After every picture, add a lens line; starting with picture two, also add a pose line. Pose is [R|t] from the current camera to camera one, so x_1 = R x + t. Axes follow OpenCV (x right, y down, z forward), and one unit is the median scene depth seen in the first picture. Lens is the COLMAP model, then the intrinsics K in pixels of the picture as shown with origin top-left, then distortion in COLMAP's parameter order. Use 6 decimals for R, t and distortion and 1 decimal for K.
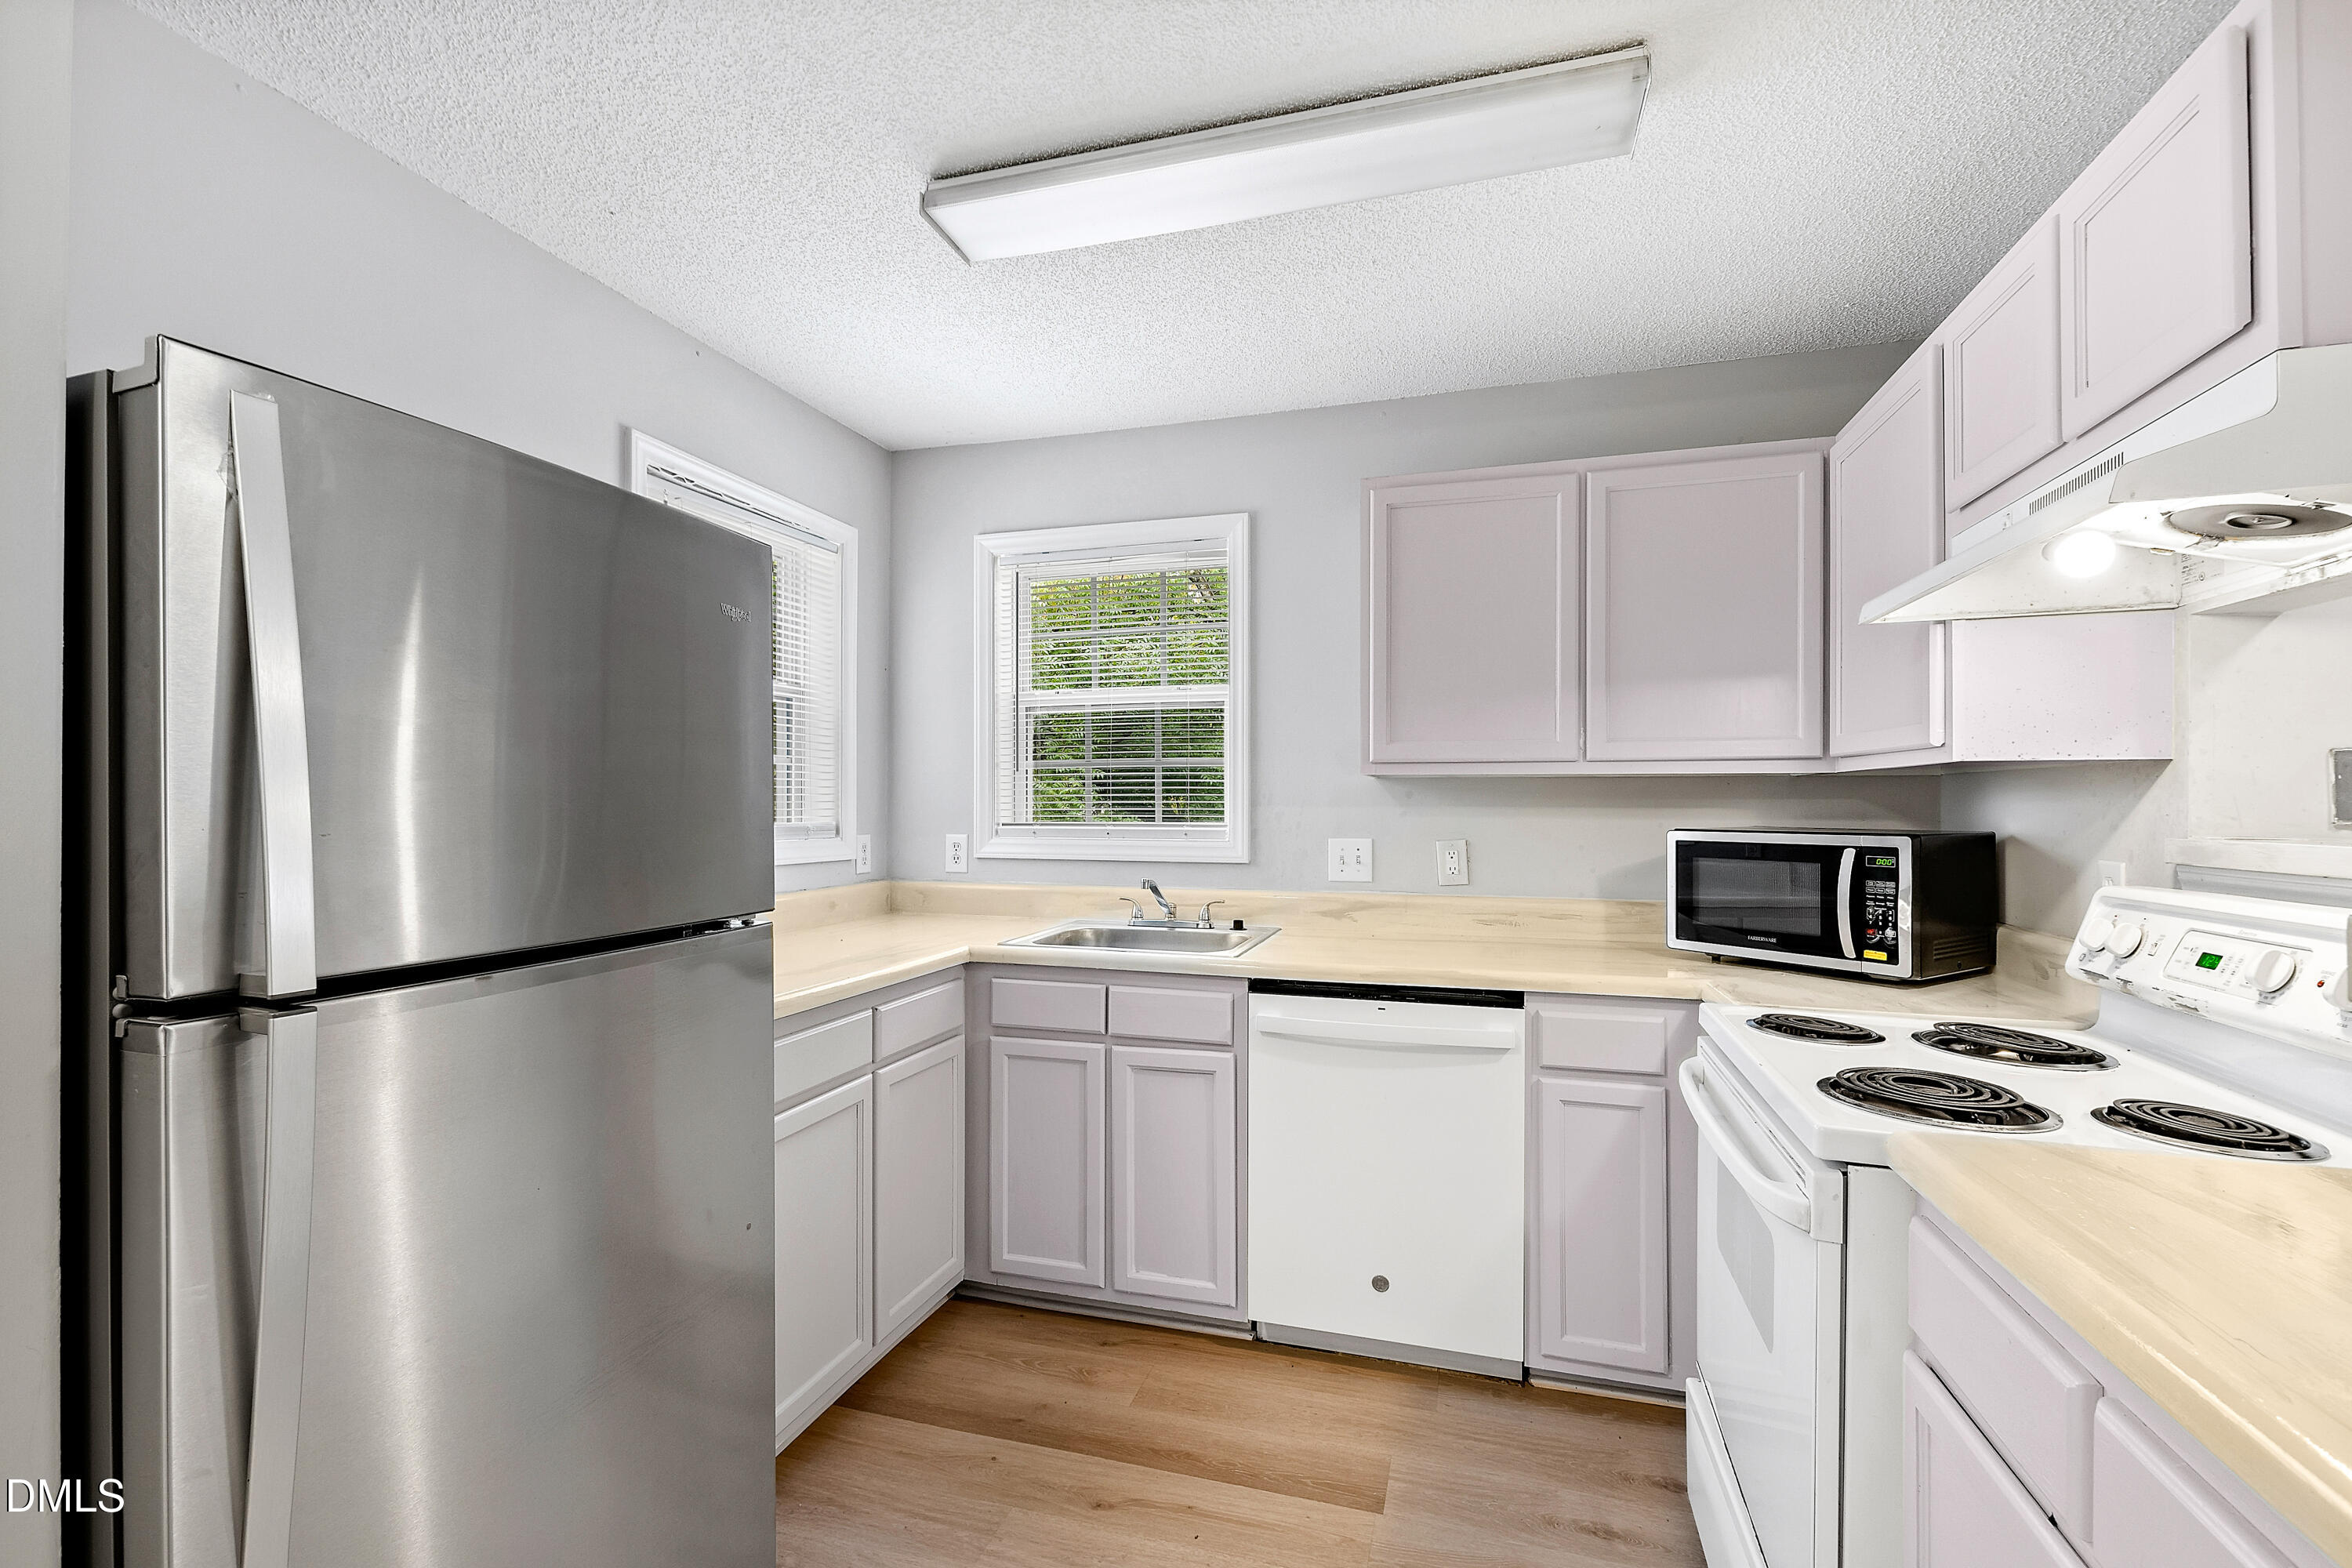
lens RADIAL K [[1034.4, 0, 1167.9], [0, 1034.4, 799.4], [0, 0, 1]] dist [0.007570, -0.004515]
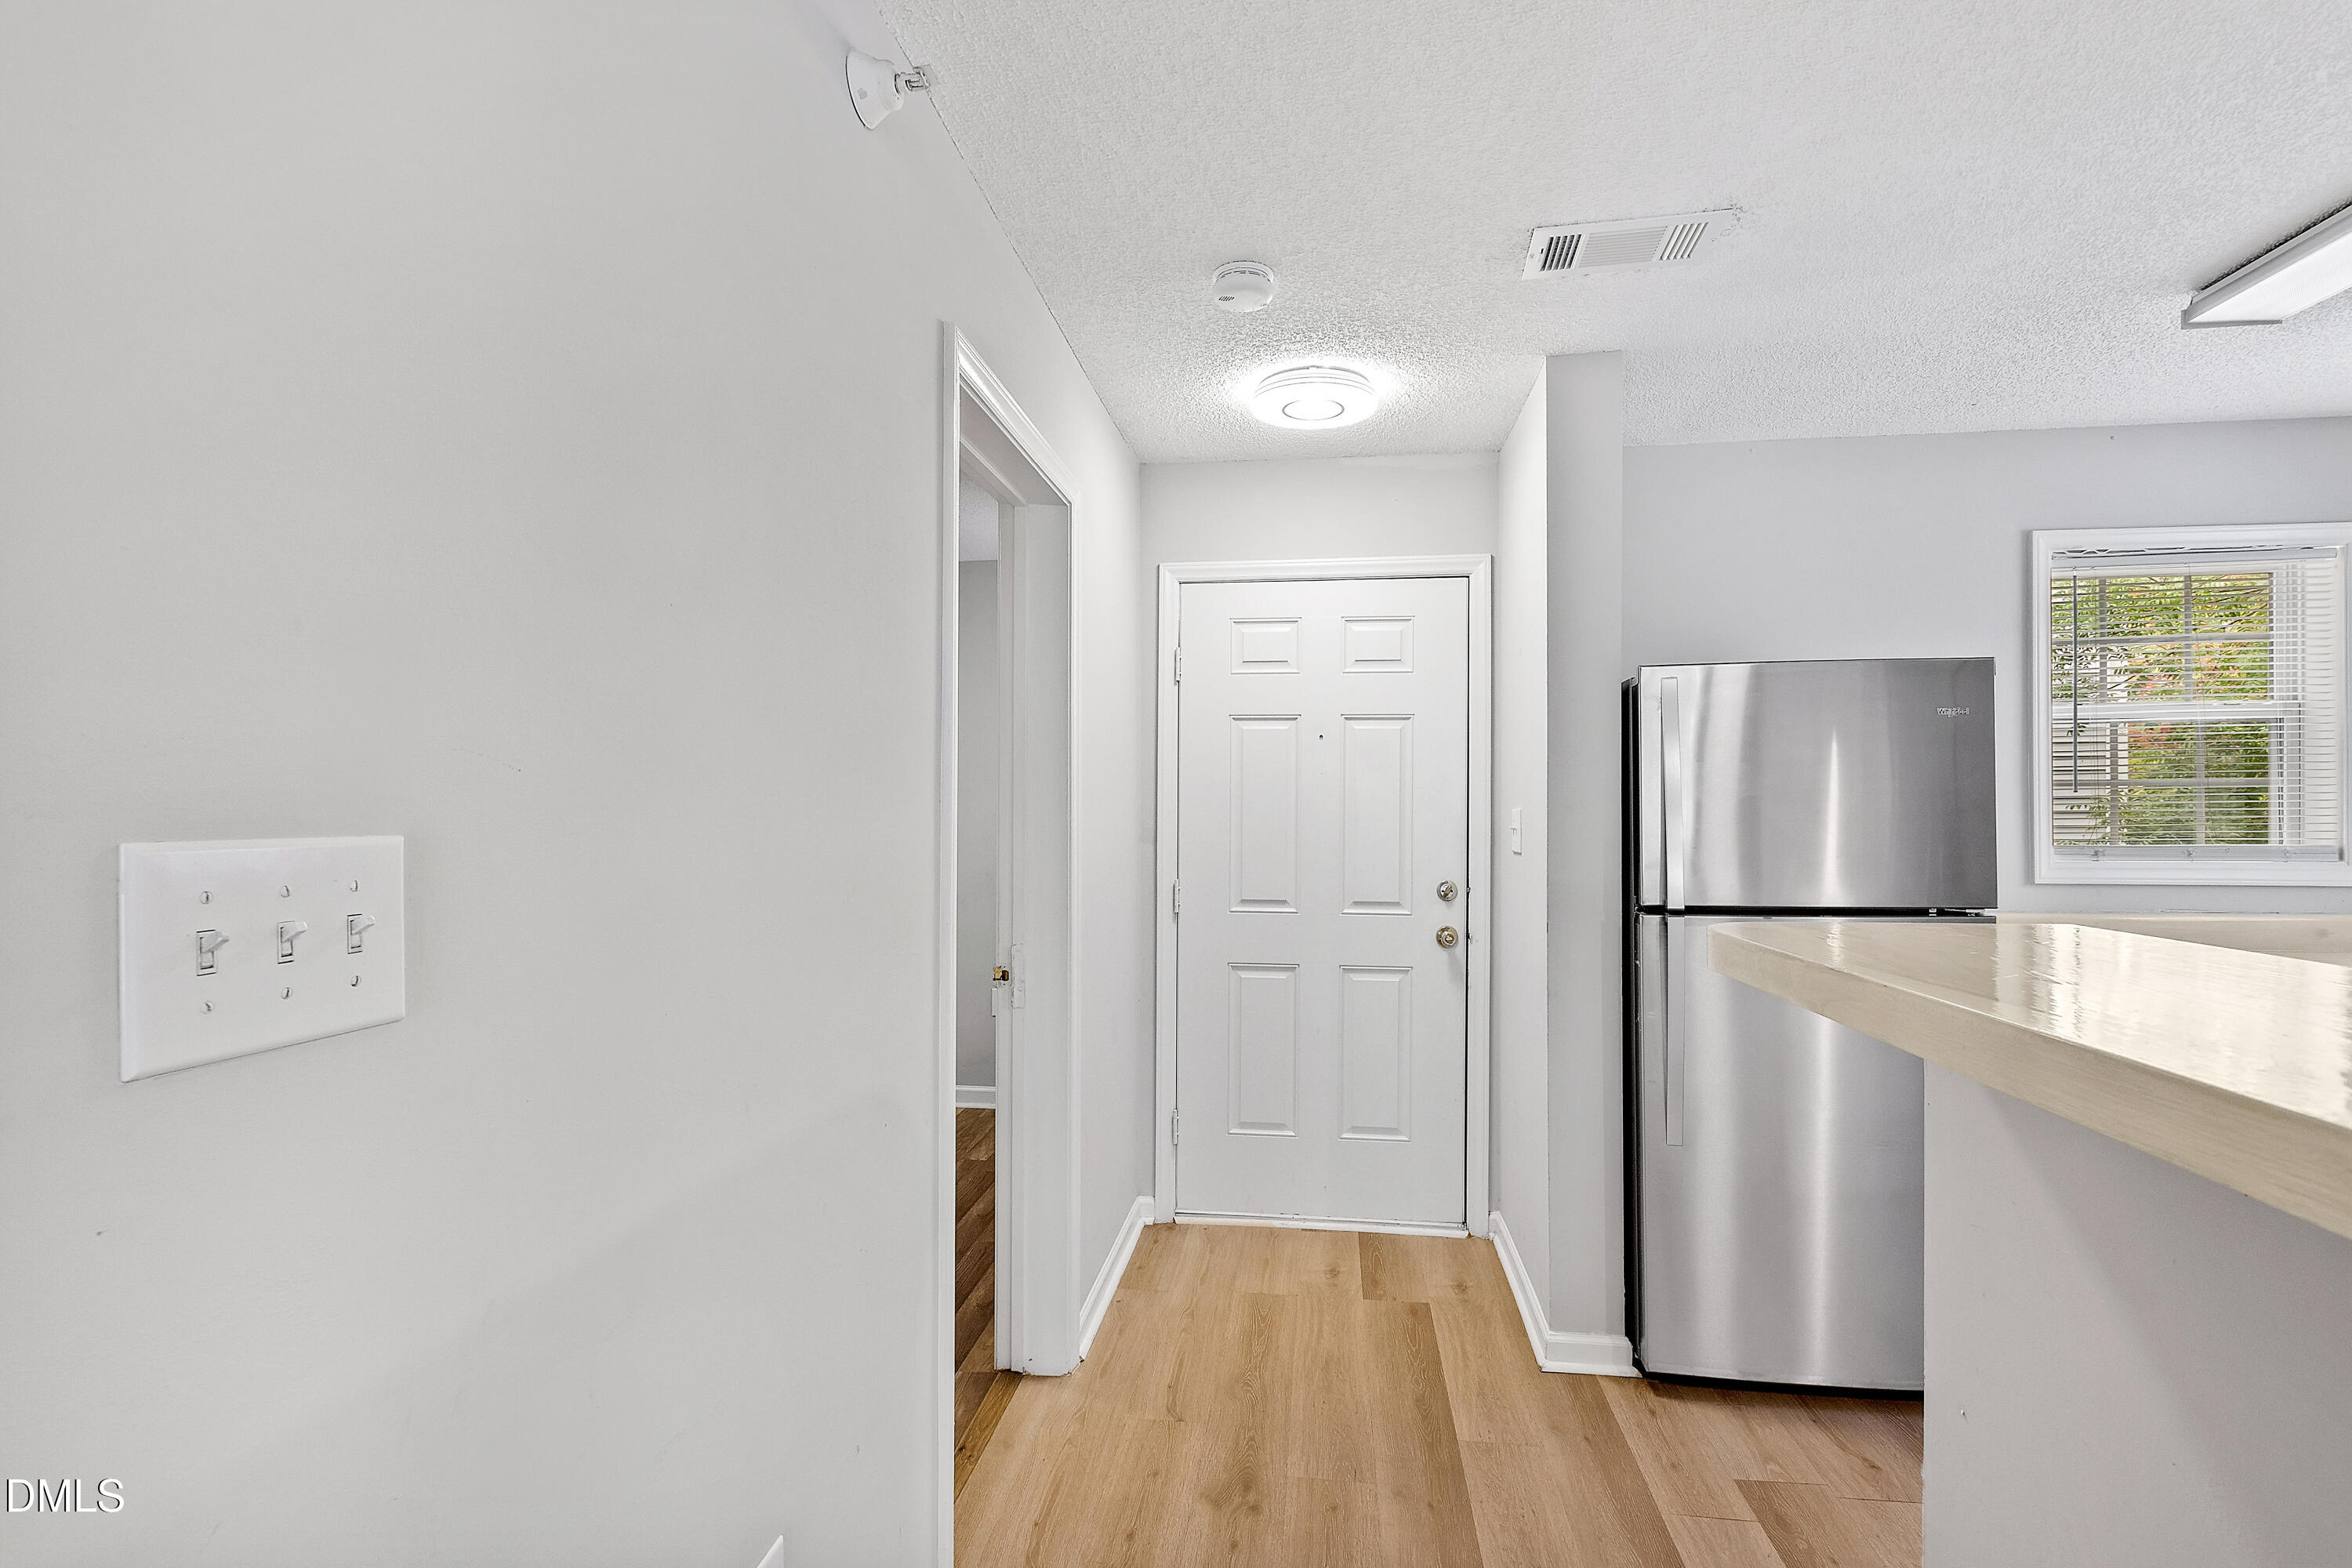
lens RADIAL K [[1034.4, 0, 1211.9], [0, 1034.4, 790.9], [0, 0, 1]] dist [0.007570, -0.004515]
pose [[0.180203, -0.014993, -0.983515, 0.535363], [0.007649, 0.999875, -0.013841, -0.028355], [0.983600, -0.005029, 0.180296, -0.216421]]
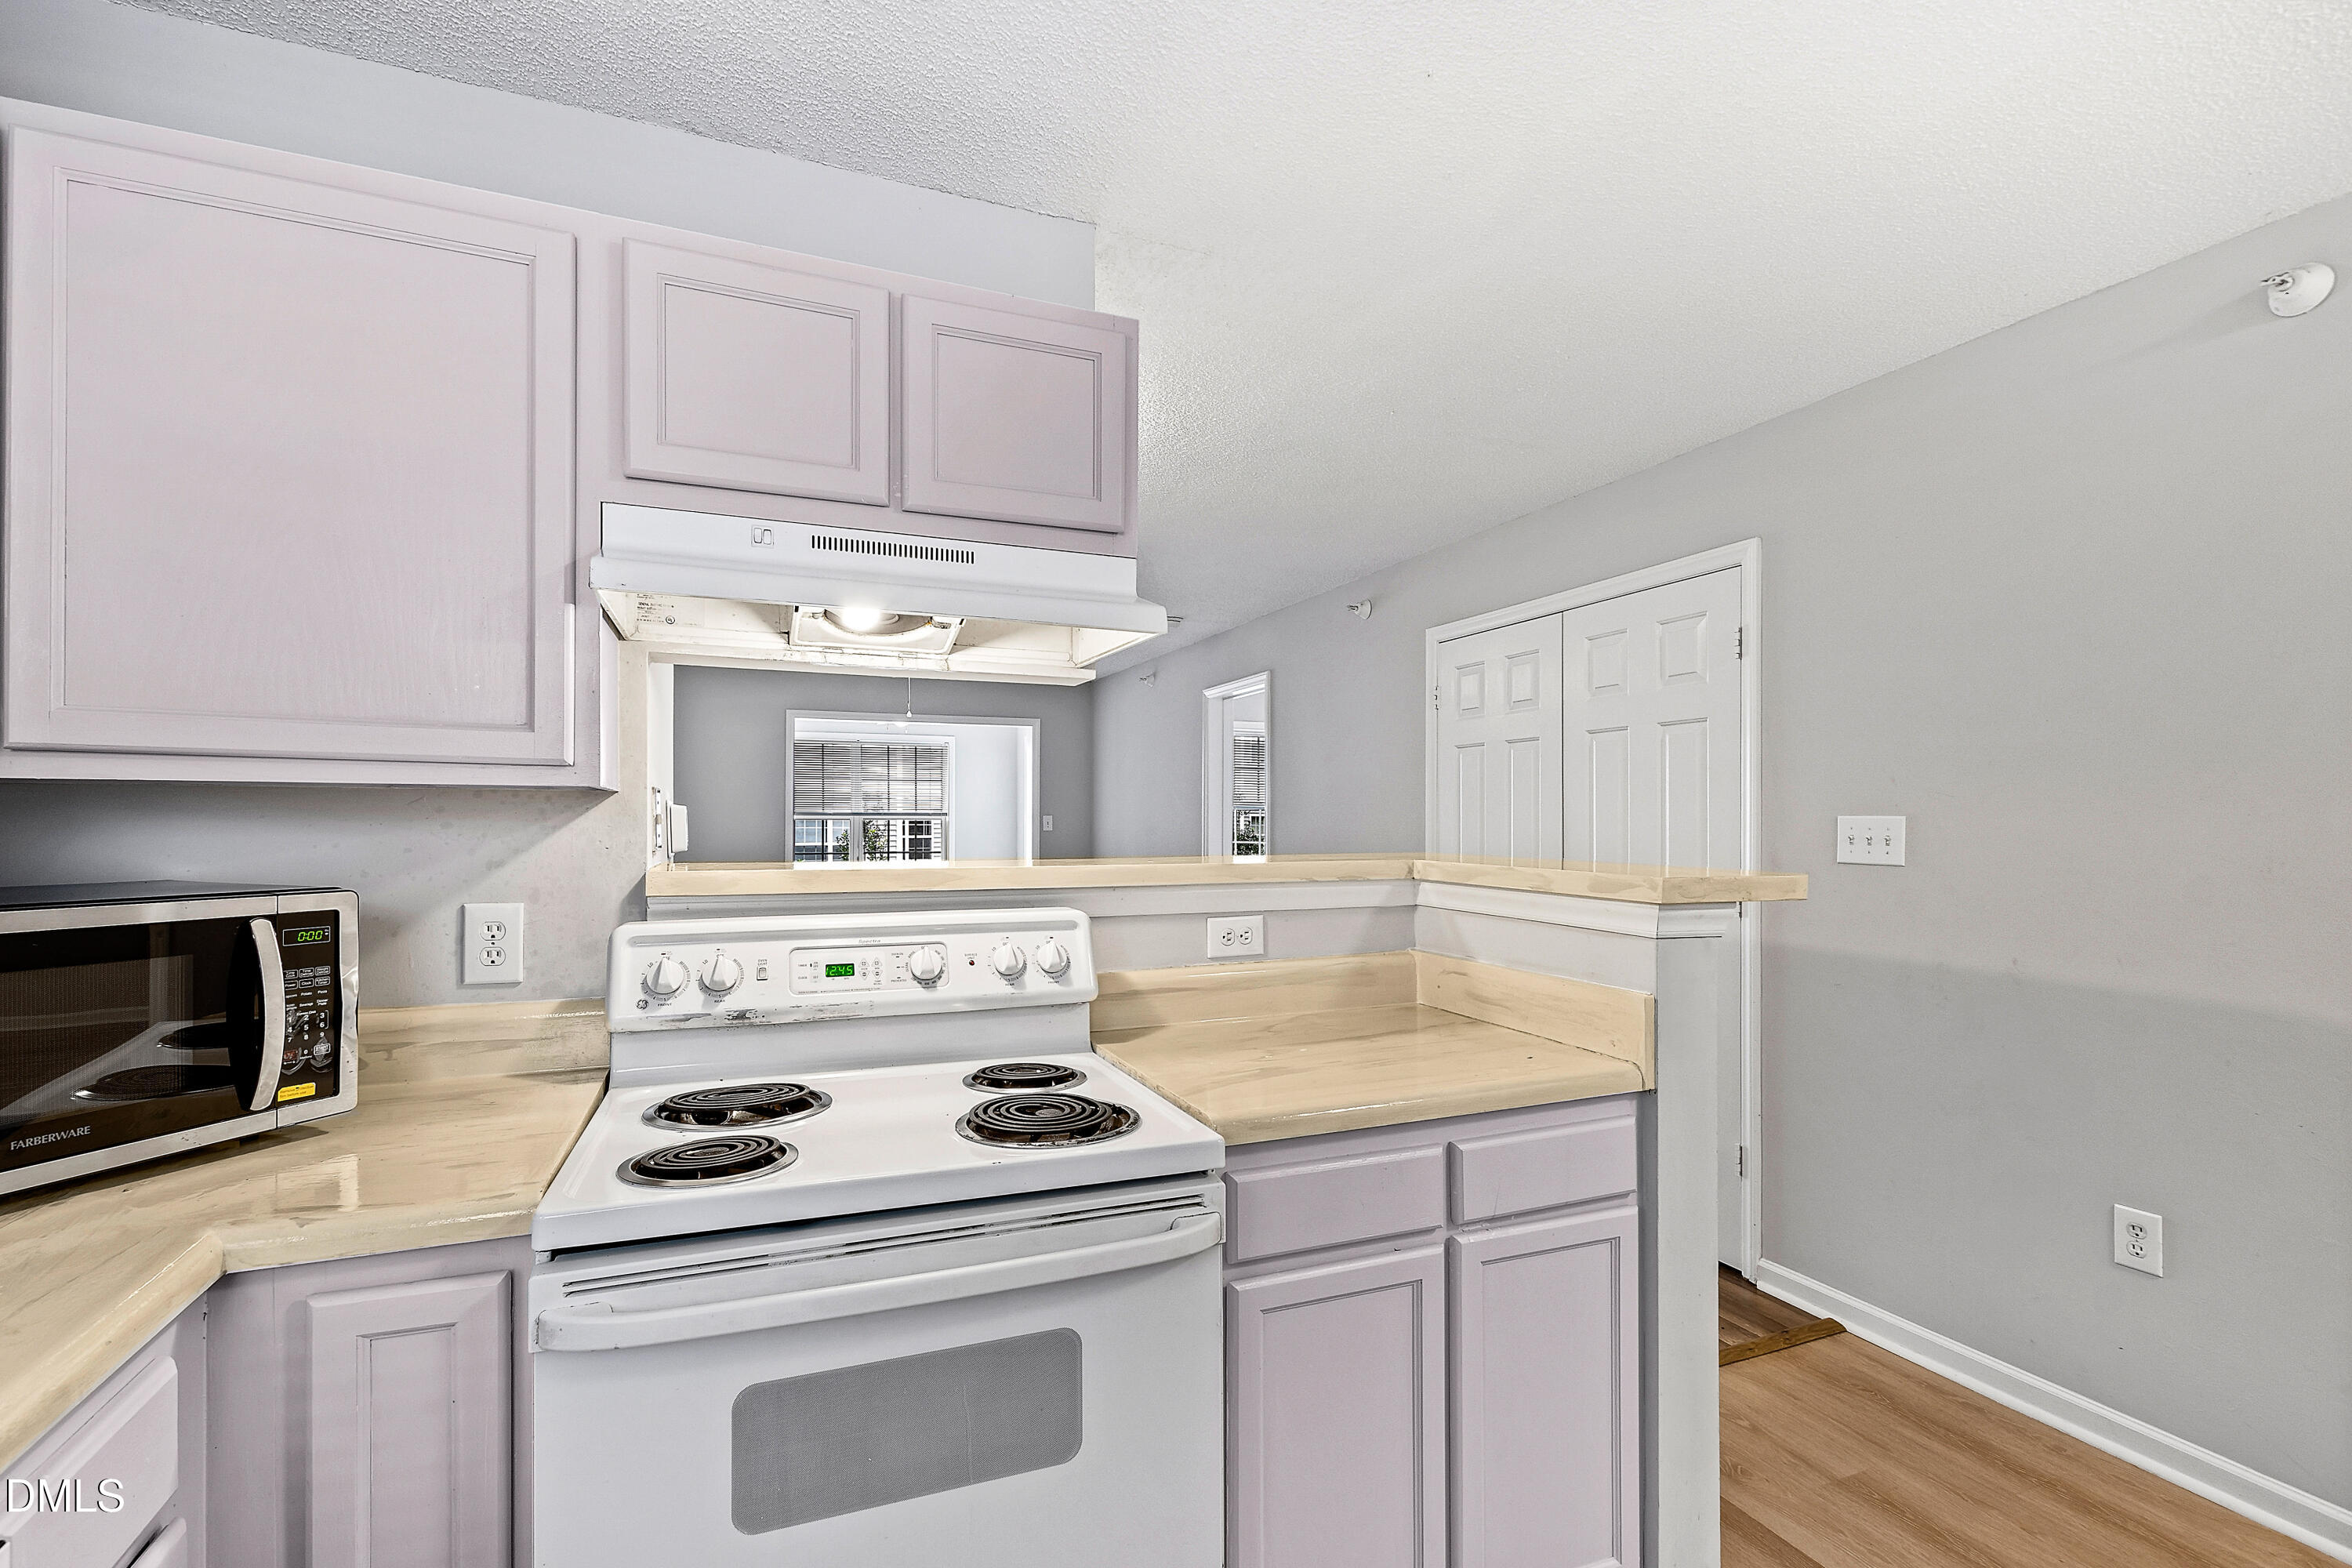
lens RADIAL K [[1034.4, 0, 1171.5], [0, 1034.4, 830.3], [0, 0, 1]] dist [0.007570, -0.004515]
pose [[-0.631479, -0.013537, 0.775275, -0.092758], [-0.011317, 0.999902, 0.008241, -0.011236], [-0.775311, -0.003569, -0.631570, 0.848465]]
